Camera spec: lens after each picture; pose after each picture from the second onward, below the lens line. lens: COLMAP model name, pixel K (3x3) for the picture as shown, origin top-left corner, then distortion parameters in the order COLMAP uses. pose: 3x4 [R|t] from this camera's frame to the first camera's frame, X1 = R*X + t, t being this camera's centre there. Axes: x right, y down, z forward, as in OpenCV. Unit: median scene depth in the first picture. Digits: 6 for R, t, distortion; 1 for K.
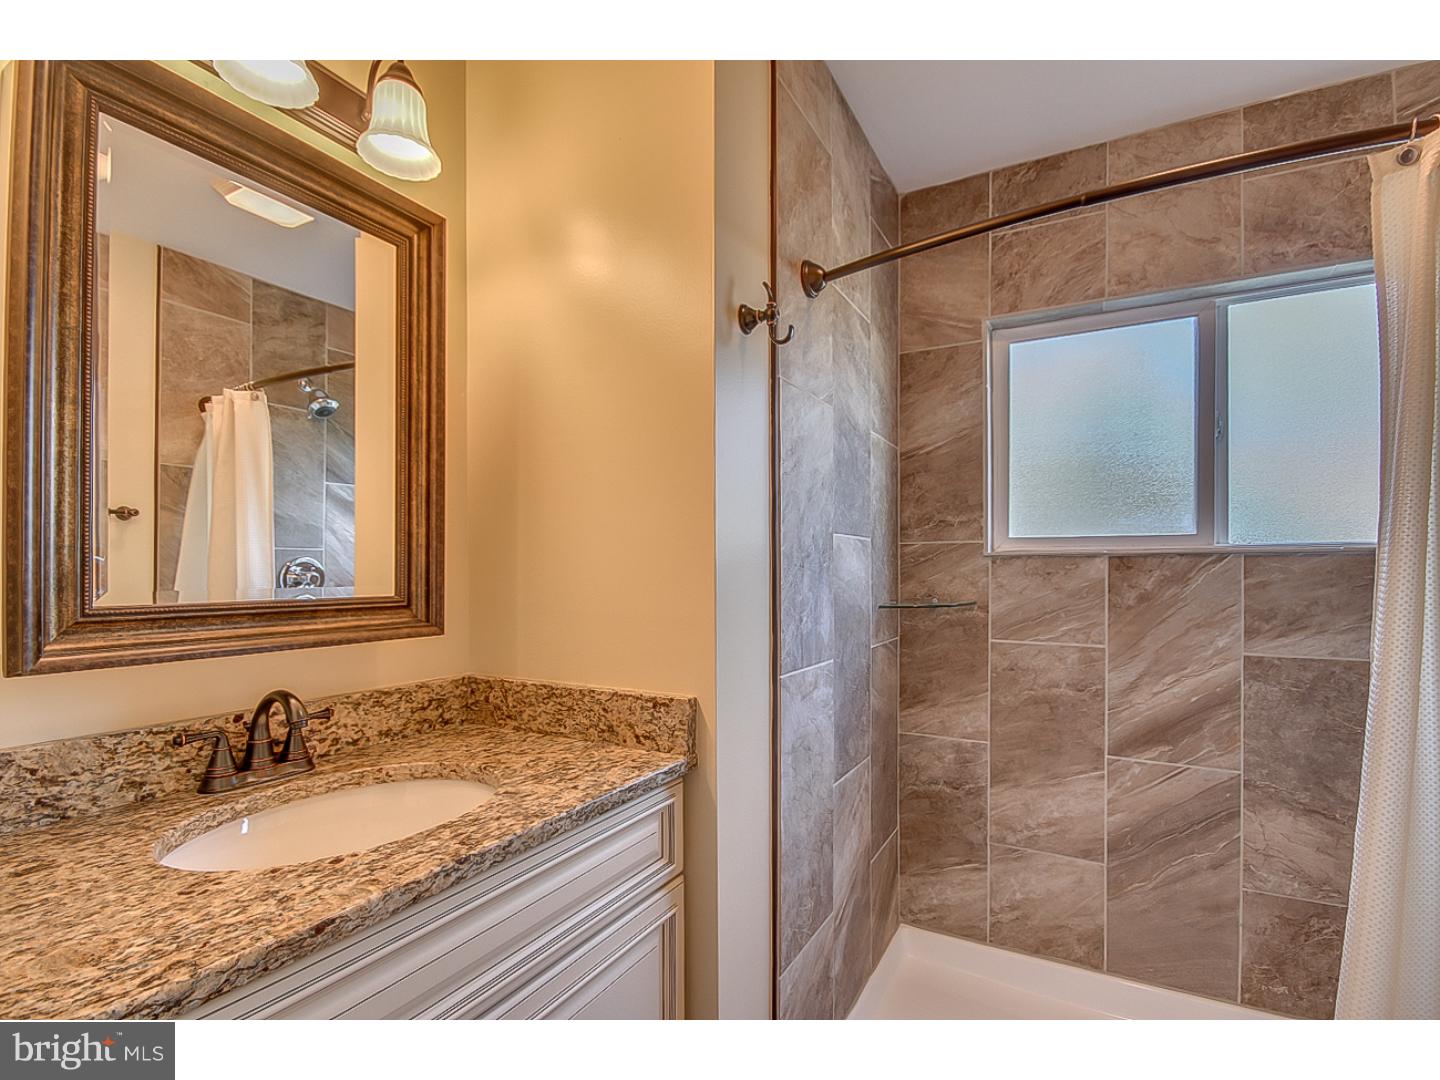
lens RADIAL K [[663.7, 0, 713.8], [0, 663.7, 566.2], [0, 0, 1]] dist [0.003561, 0.000020]
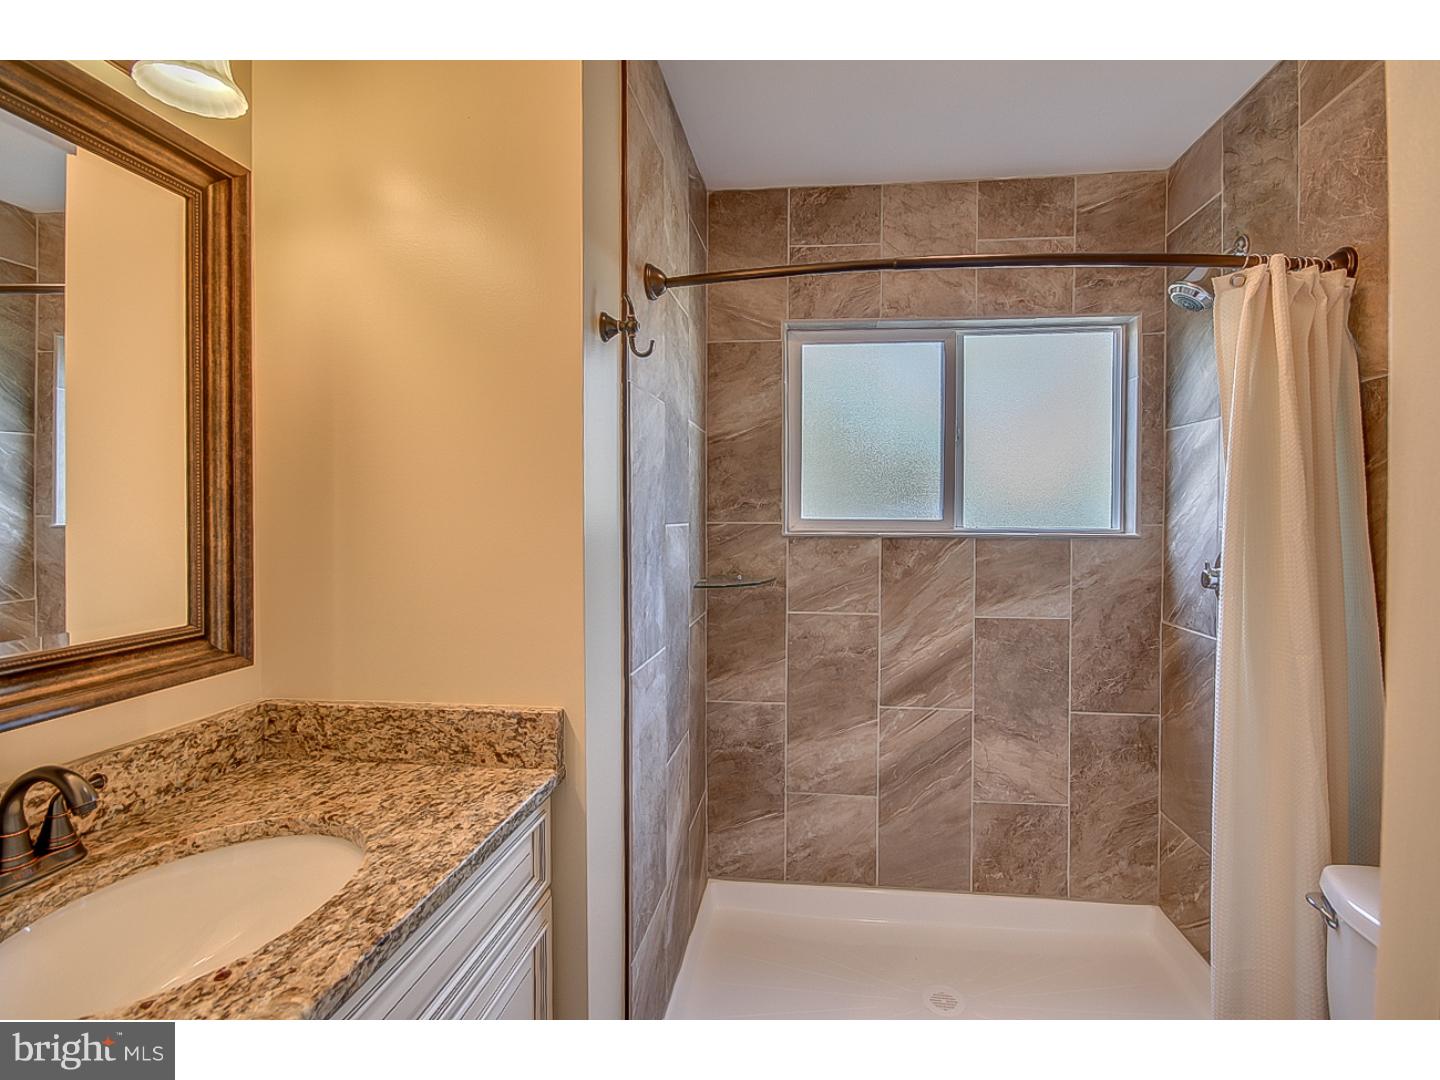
lens RADIAL K [[683.3, 0, 722.0], [0, 683.3, 523.1], [0, 0, 1]] dist [0.017379, -0.011809]
pose [[0.927652, -0.007496, 0.373370, -0.158277], [-0.000529, 0.999771, 0.021386, -0.086581], [-0.373444, -0.020037, 0.927436, -0.029042]]
